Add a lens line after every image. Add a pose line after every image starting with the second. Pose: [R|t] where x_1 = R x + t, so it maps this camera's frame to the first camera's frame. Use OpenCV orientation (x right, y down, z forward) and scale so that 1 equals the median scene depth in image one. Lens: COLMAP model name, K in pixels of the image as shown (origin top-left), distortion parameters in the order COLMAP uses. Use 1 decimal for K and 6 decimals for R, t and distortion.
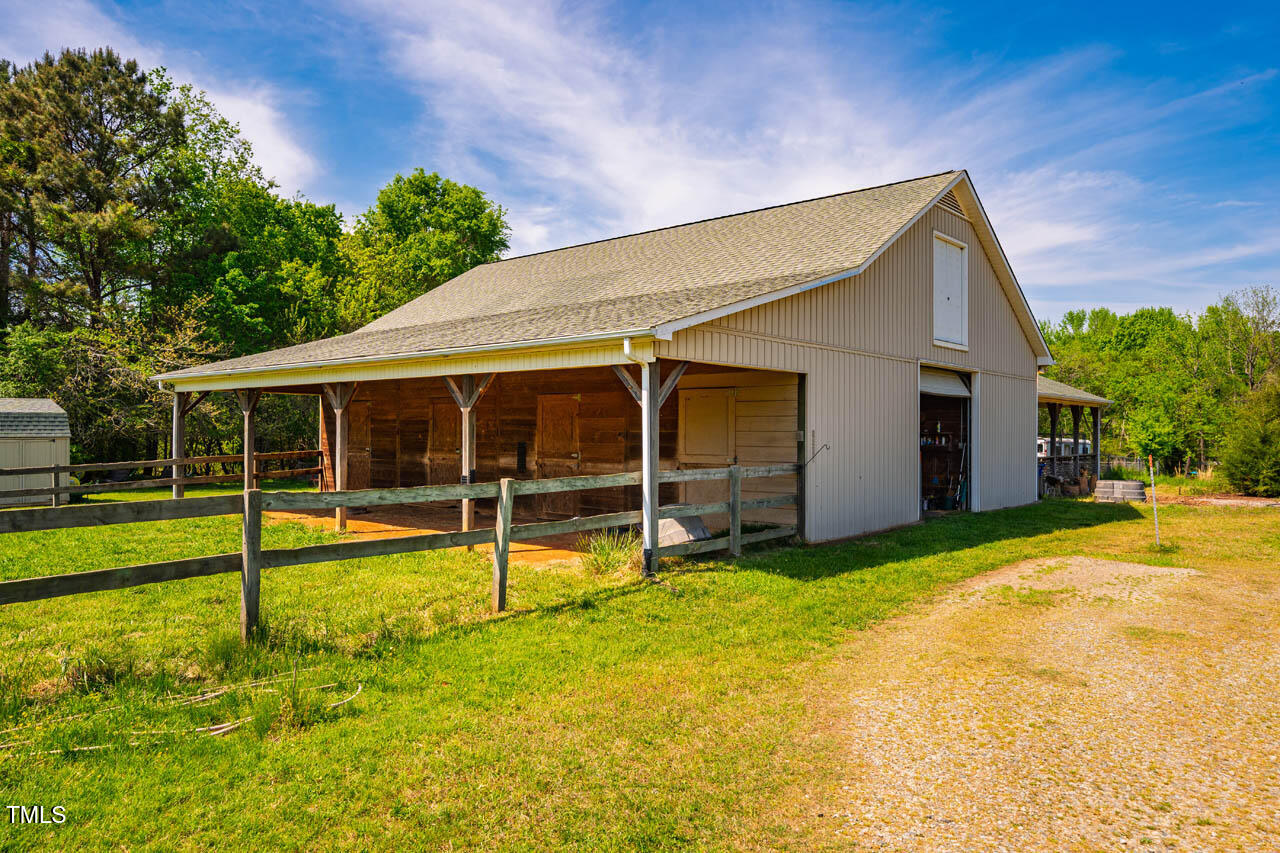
lens RADIAL K [[829.6, 0, 640.0], [0, 829.6, 426.5], [0, 0, 1]] dist [0.005107, -0.000393]
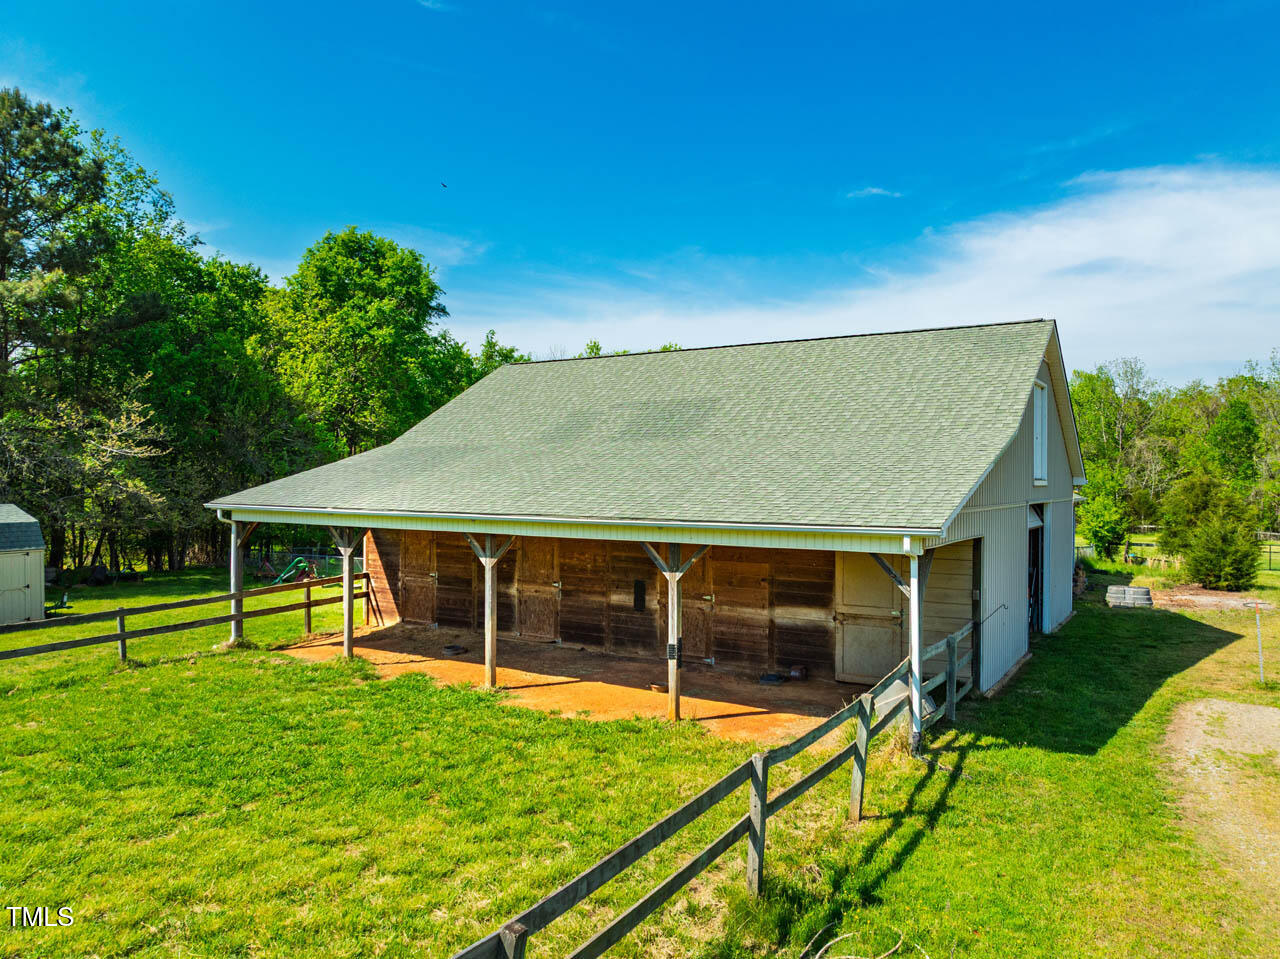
lens RADIAL K [[873.7, 0, 640.0], [0, 873.7, 479.5], [0, 0, 1]] dist [-0.028026, 0.001654]
pose [[0.987708, -0.000294, 0.156311, -0.279136], [-0.000678, 0.999981, 0.006163, -0.098170], [-0.156310, -0.006193, 0.987689, -0.021386]]
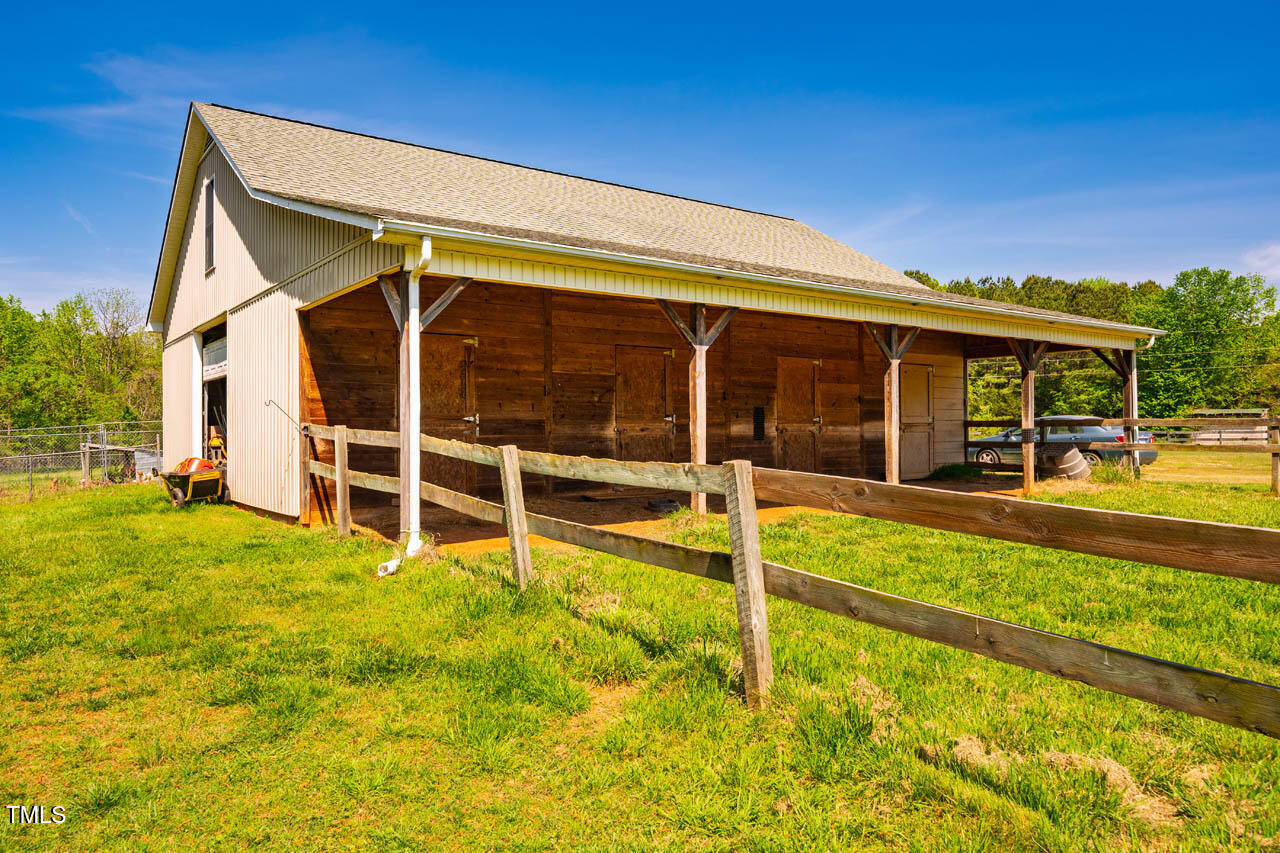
lens RADIAL K [[829.6, 0, 640.0], [0, 829.6, 426.5], [0, 0, 1]] dist [0.005107, -0.000393]
pose [[0.242680, -0.003766, 0.970099, -0.964914], [0.000089, 0.999993, 0.003860, 0.033929], [-0.970106, -0.000850, 0.242679, 0.831845]]
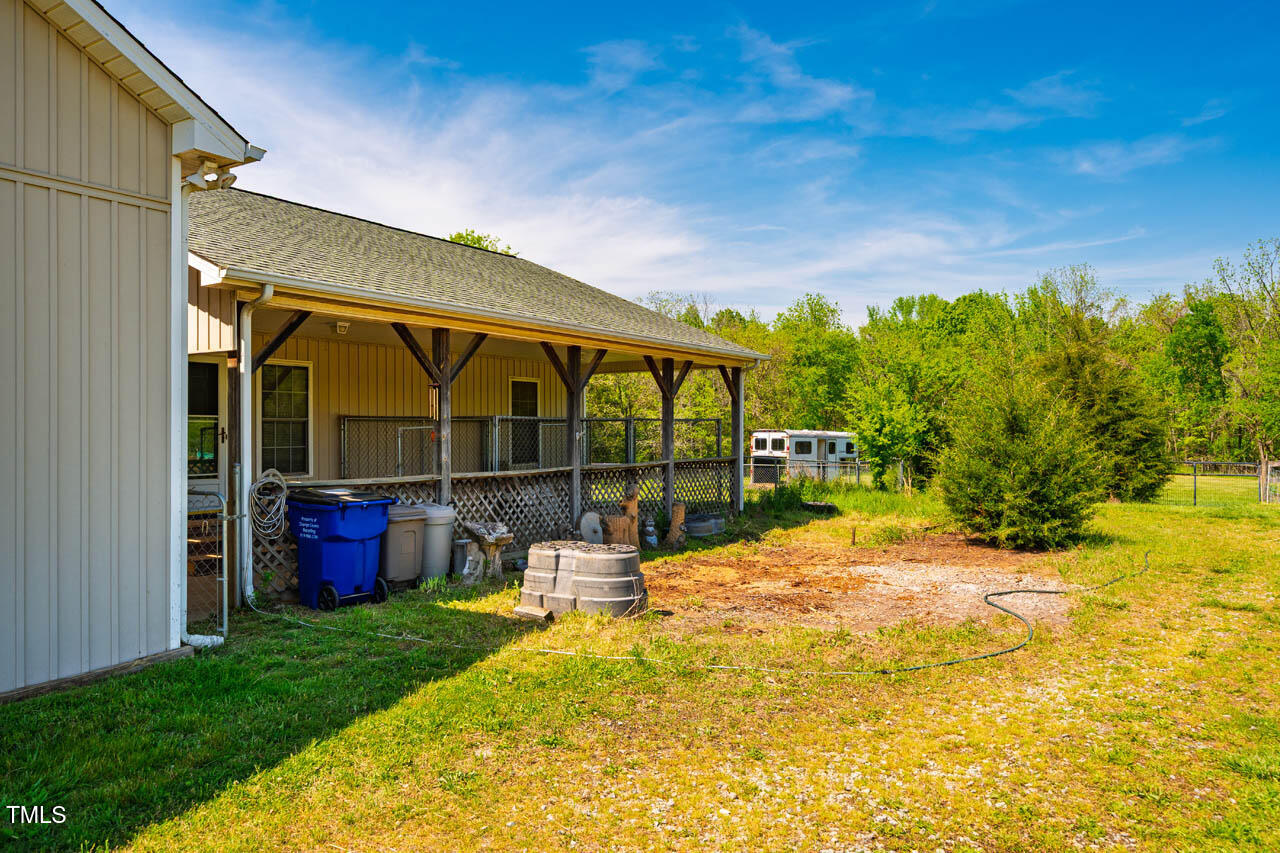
lens RADIAL K [[846.4, 0, 640.0], [0, 846.4, 426.5], [0, 0, 1]] dist [-0.000138, 0.000217]
pose [[0.988245, -0.009470, 0.152587, 0.659644], [0.009044, 0.999953, 0.003490, 0.018432], [-0.152613, -0.002069, 0.988284, 0.788556]]
